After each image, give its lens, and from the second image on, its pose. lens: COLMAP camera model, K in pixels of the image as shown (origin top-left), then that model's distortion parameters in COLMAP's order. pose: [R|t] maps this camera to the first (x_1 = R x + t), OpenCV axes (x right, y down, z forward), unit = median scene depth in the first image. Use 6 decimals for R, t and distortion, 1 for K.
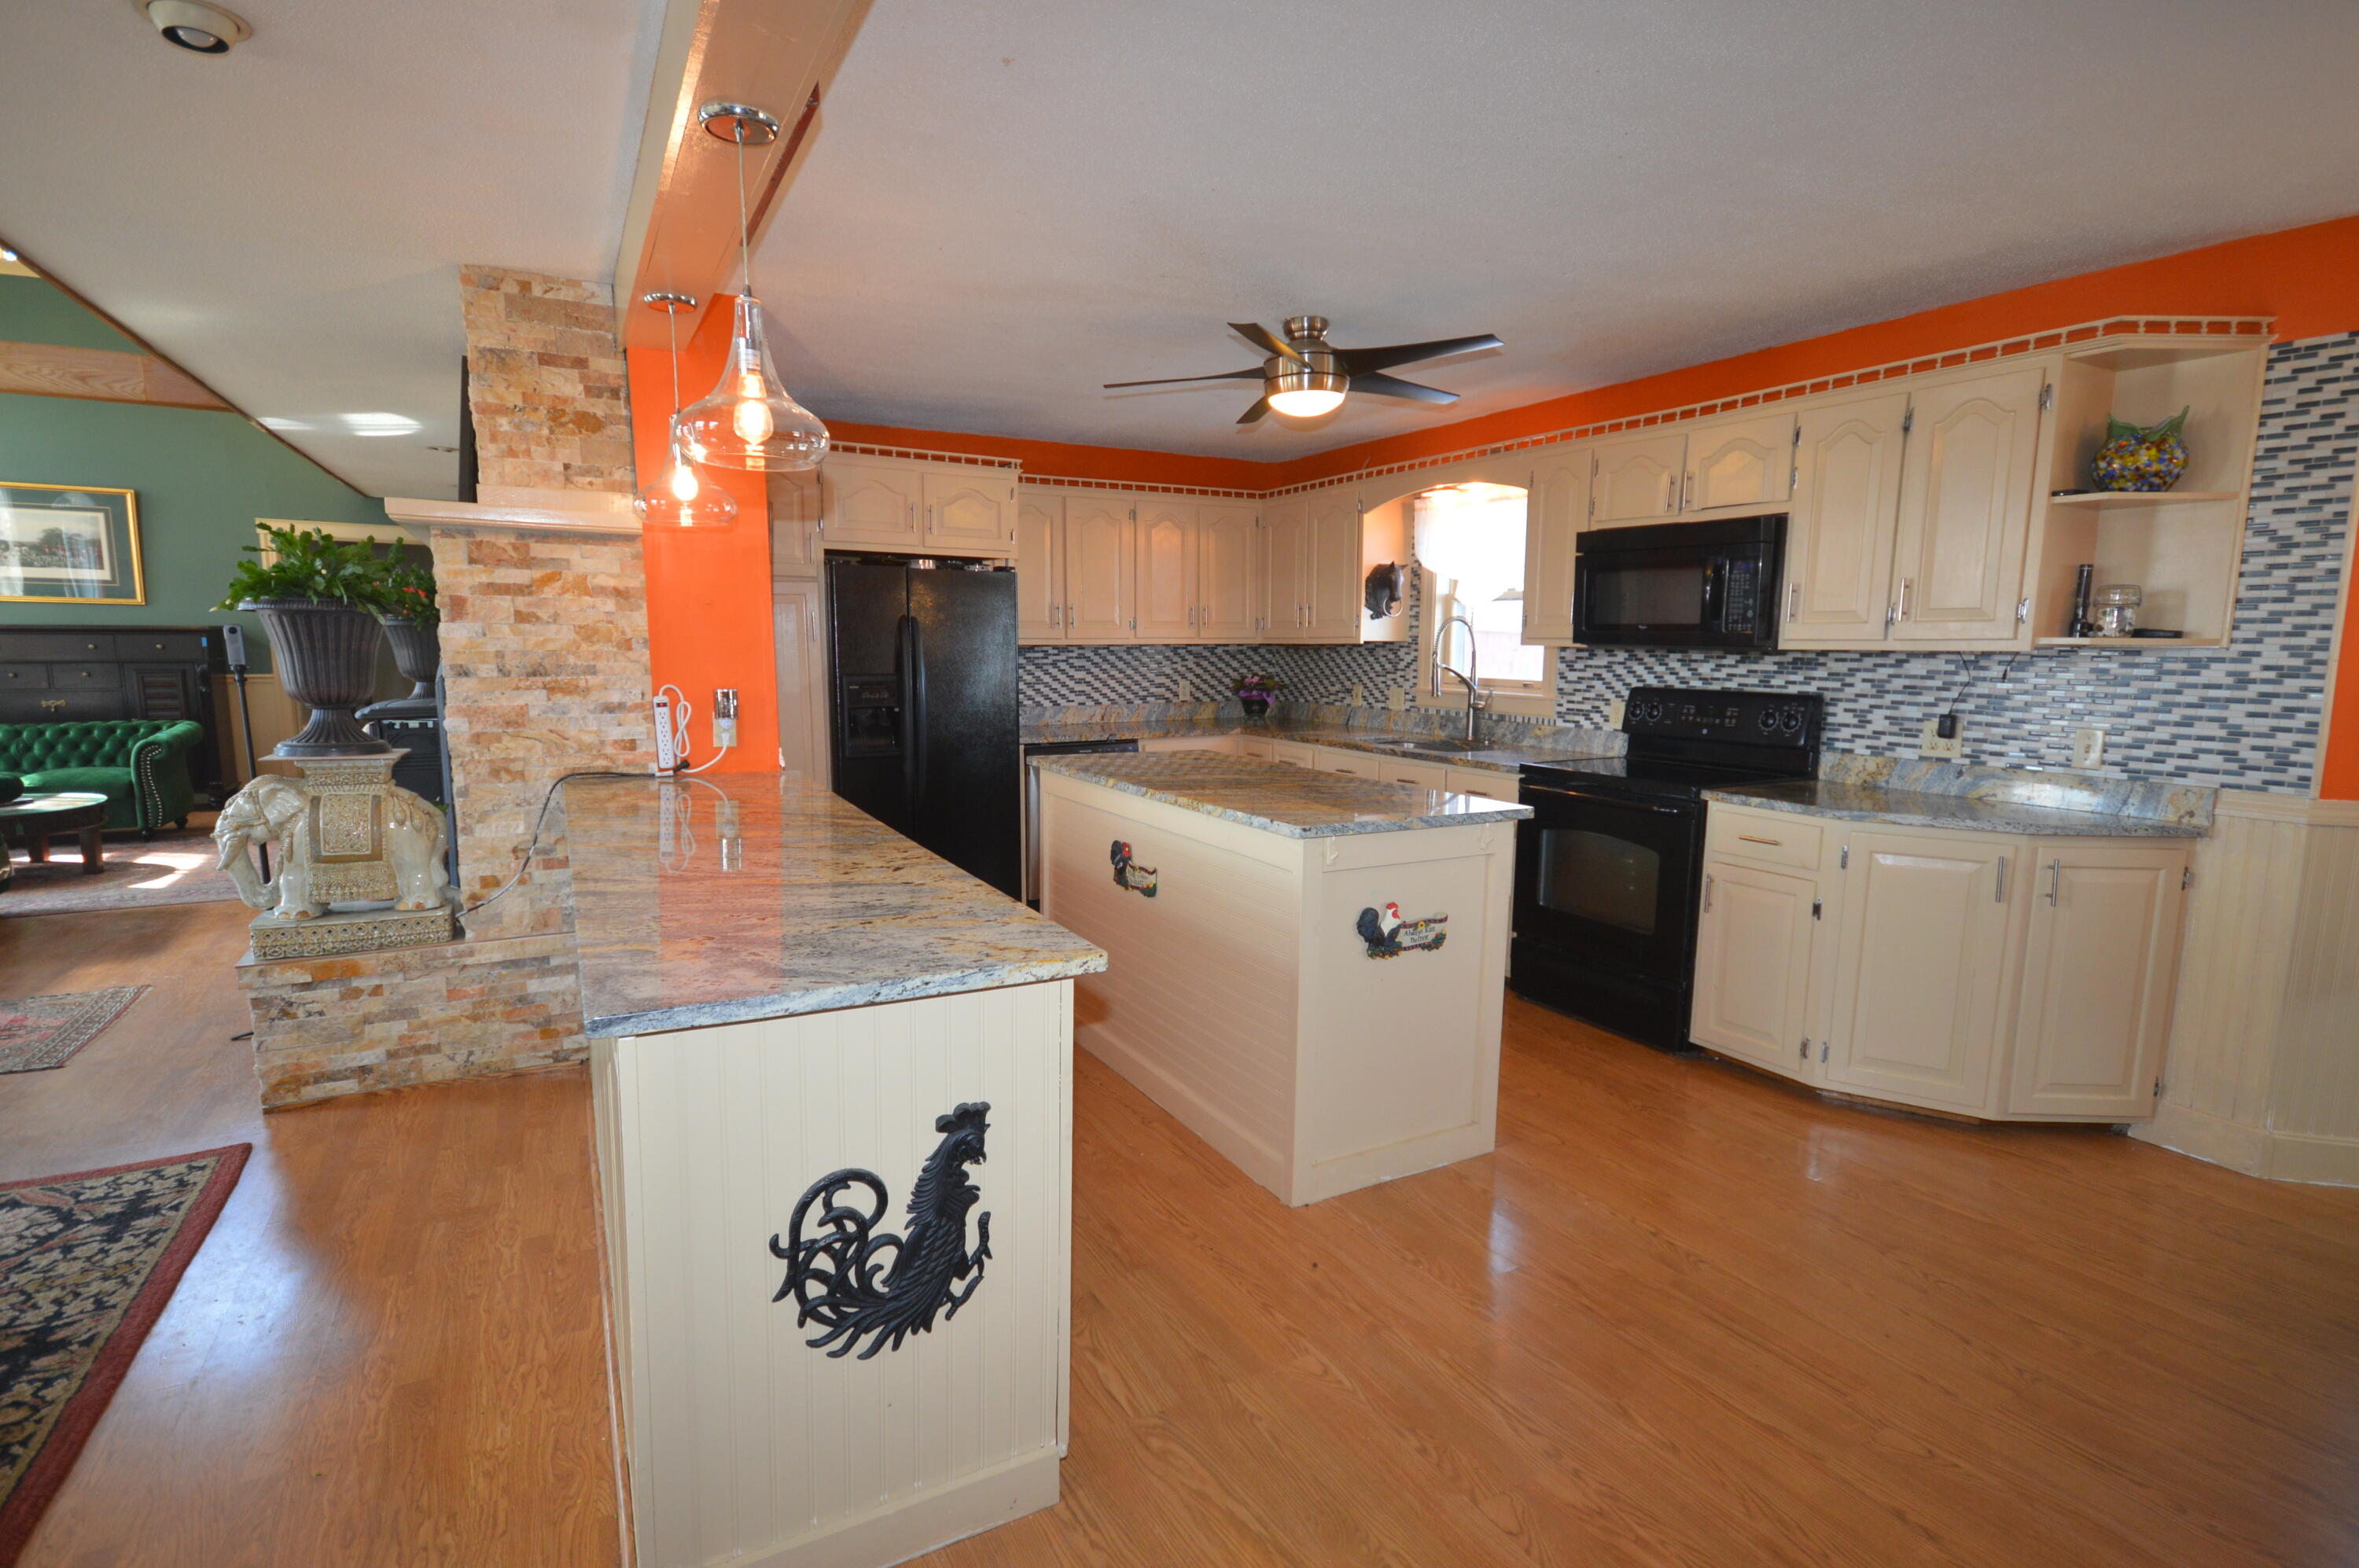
lens RADIAL K [[1132.1, 0, 1175.4], [0, 1132.1, 787.5], [0, 0, 1]] dist [-0.000285, -0.000175]
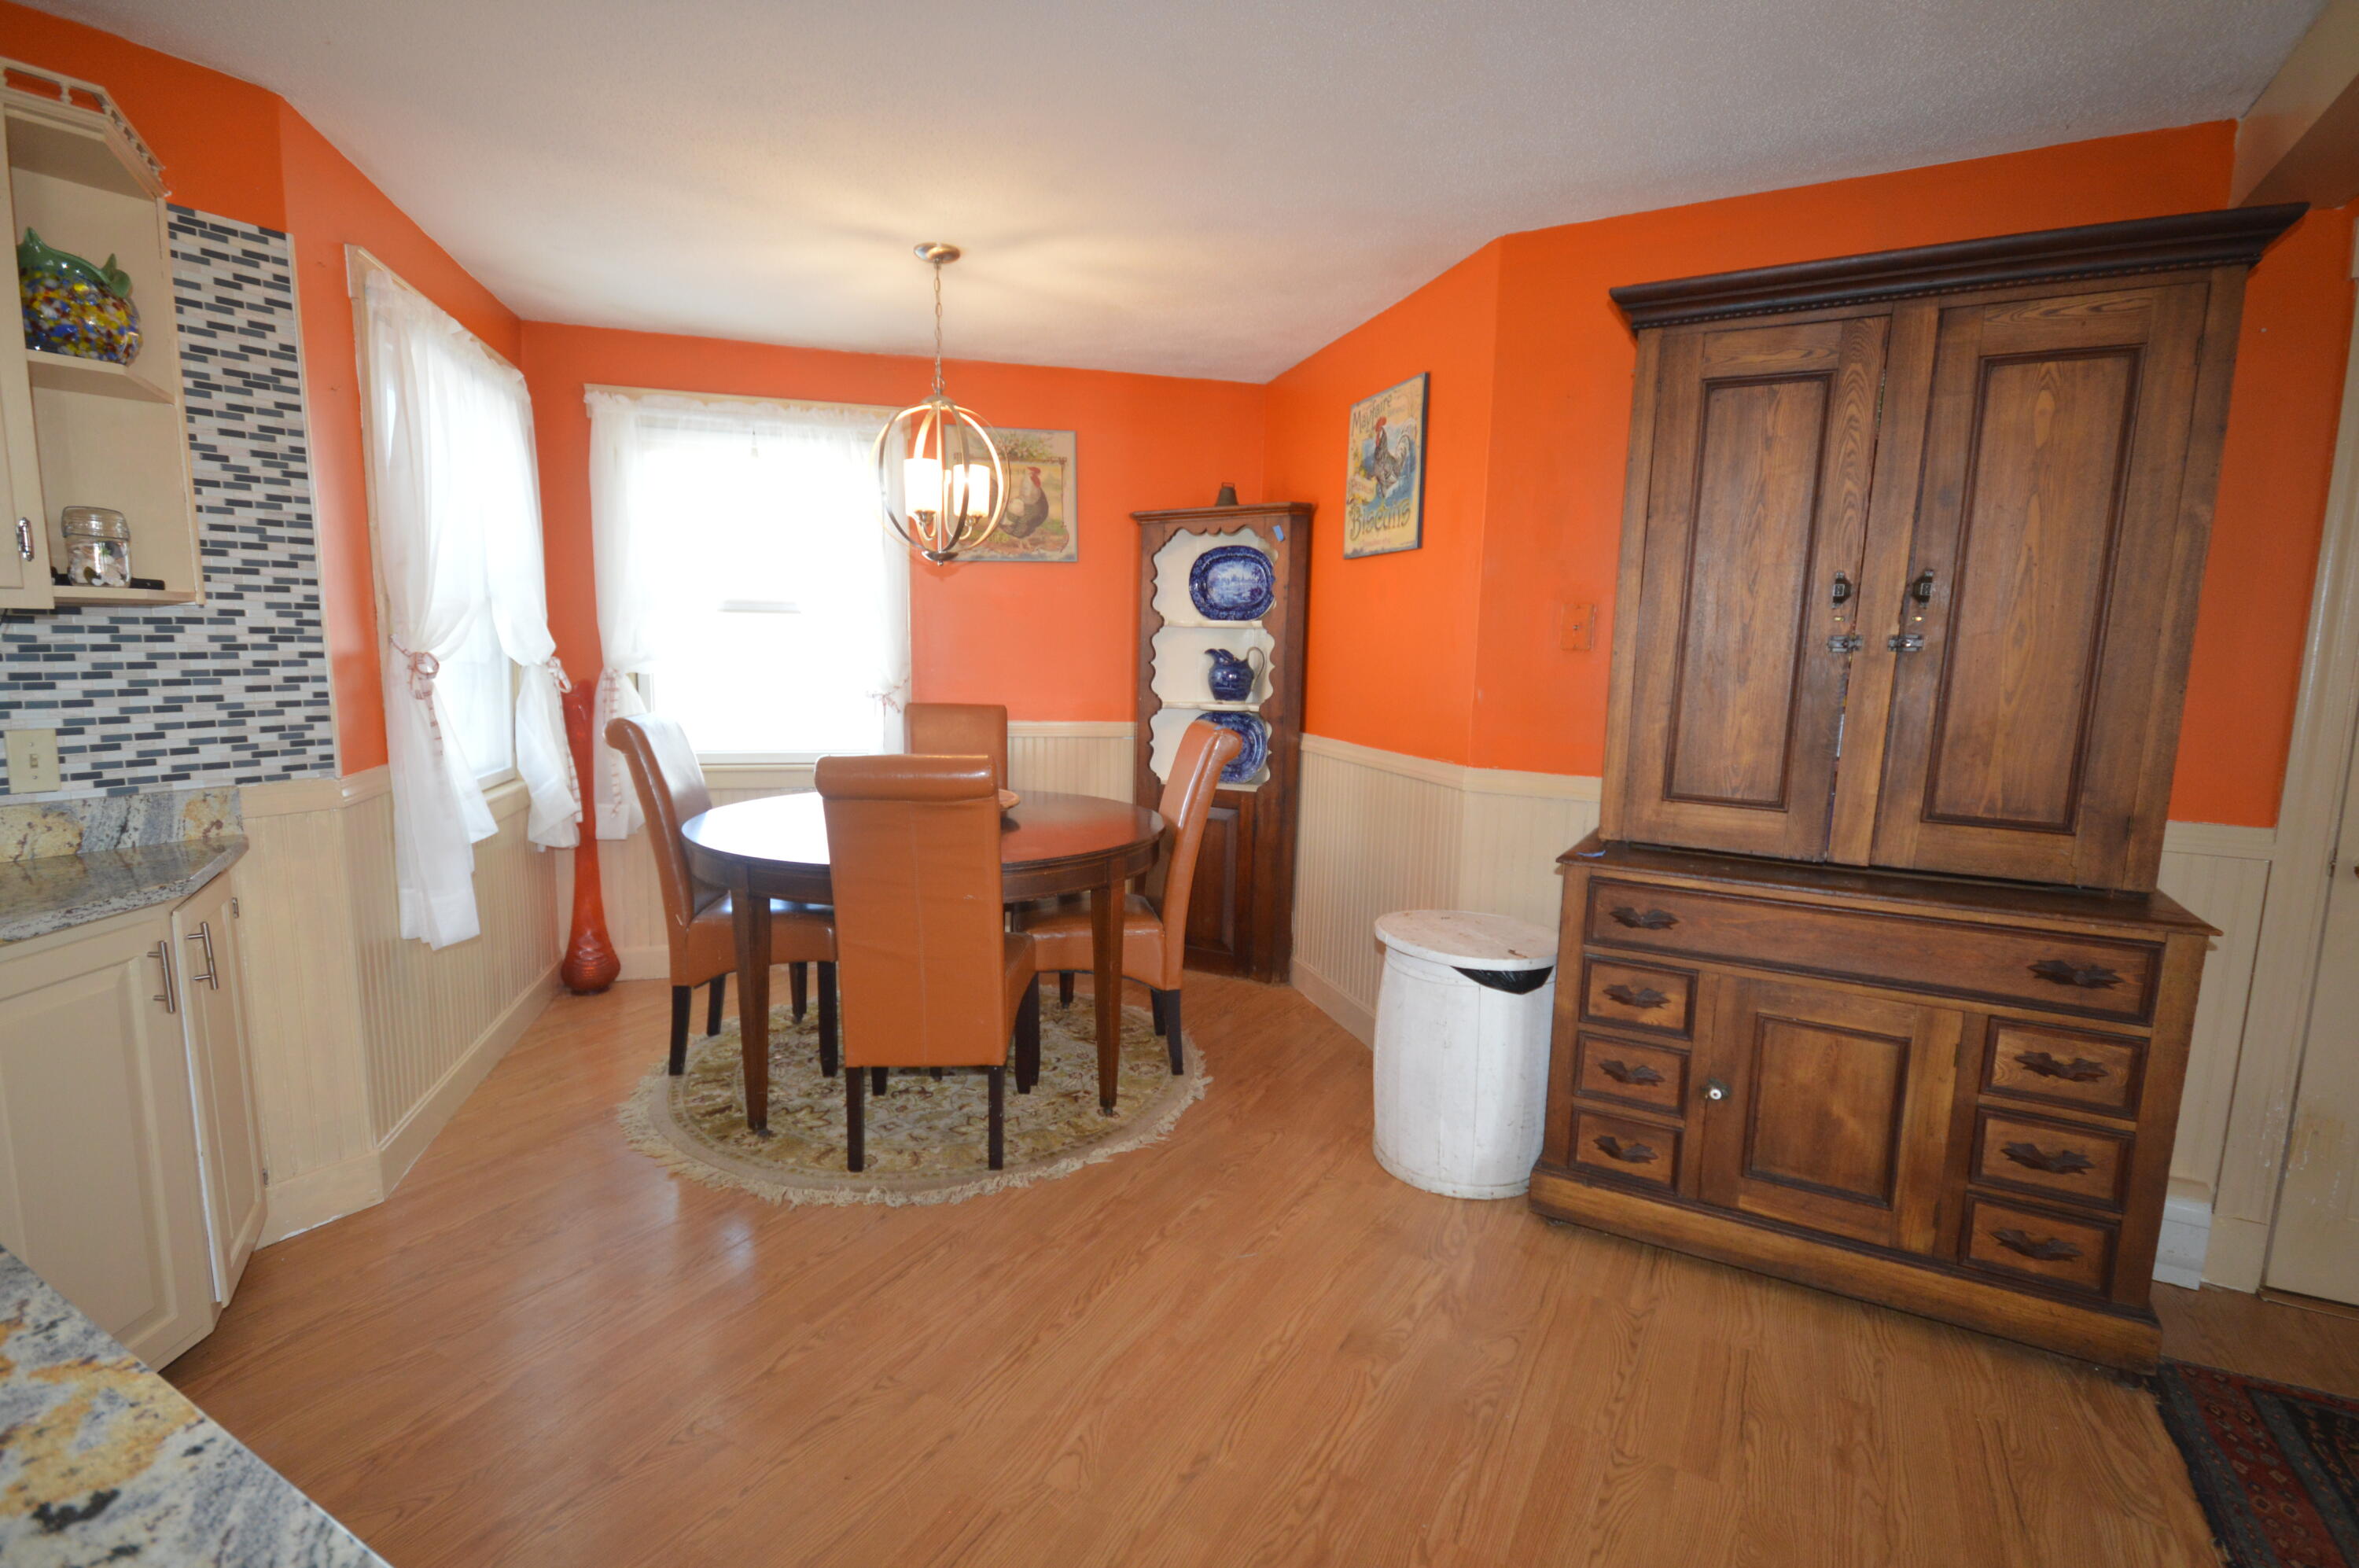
lens RADIAL K [[1124.9, 0, 1177.7], [0, 1124.9, 798.2], [0, 0, 1]] dist [-0.000052, -0.000055]
pose [[-0.506132, -0.146222, 0.849970, -0.072982], [0.089043, 0.971397, 0.220133, -0.106534], [-0.857847, 0.187101, -0.478635, 0.835390]]
